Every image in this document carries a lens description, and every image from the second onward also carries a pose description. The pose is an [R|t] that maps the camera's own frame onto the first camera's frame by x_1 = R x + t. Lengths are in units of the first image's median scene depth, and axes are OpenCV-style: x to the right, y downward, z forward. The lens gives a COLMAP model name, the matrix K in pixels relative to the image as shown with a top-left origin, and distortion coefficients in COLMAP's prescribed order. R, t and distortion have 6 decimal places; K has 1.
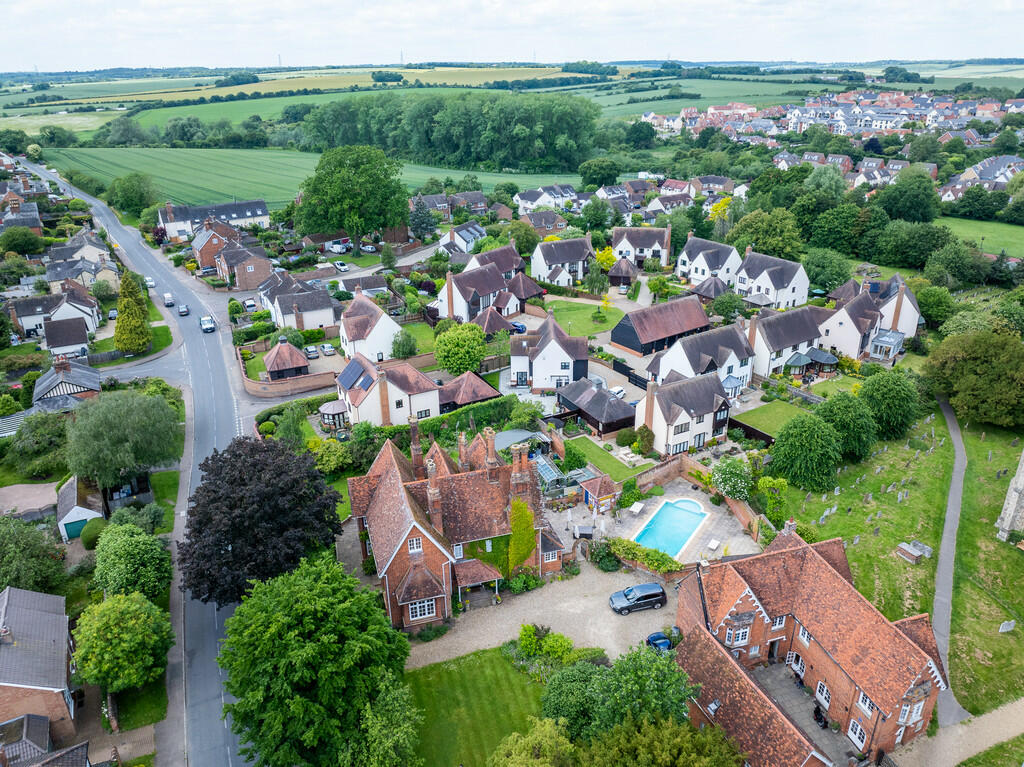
lens RADIAL K [[722.8, 0, 511.1], [0, 722.8, 382.6], [0, 0, 1]] dist [-0.039519, 0.007586]
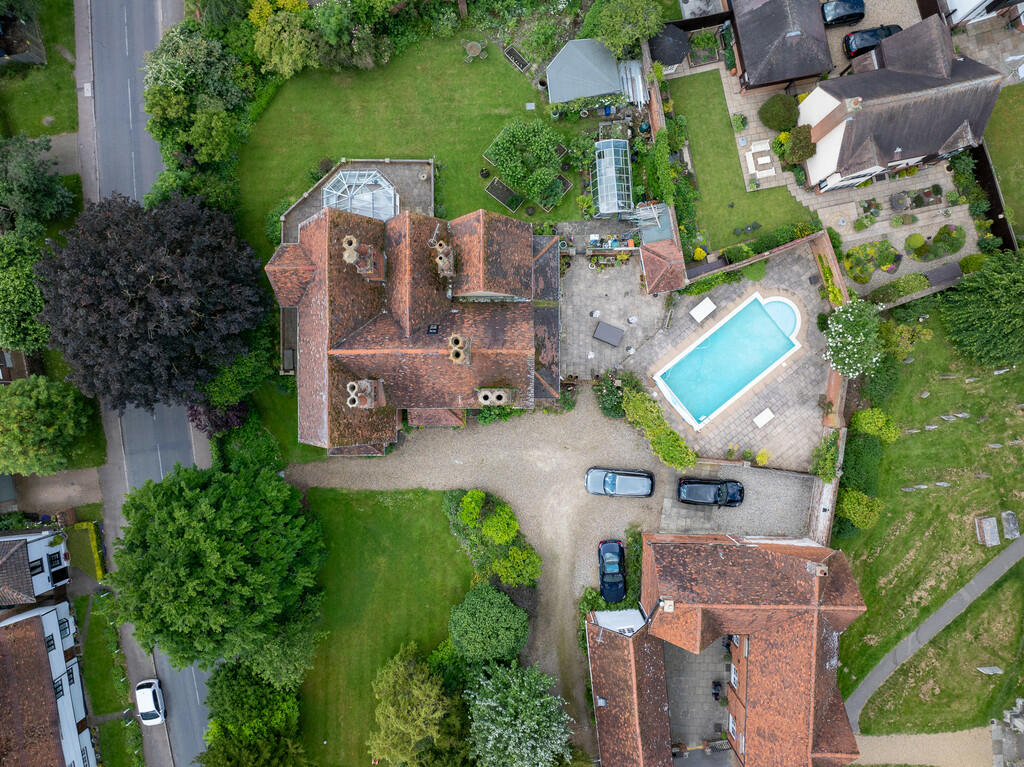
lens RADIAL K [[722.8, 0, 511.8], [0, 722.8, 387.8], [0, 0, 1]] dist [-0.039519, 0.007586]
pose [[0.956422, 0.291982, 0.002007, 0.023005], [-0.118585, 0.382141, 0.916464, -0.465414], [0.266824, -0.876764, 0.400112, 0.700757]]
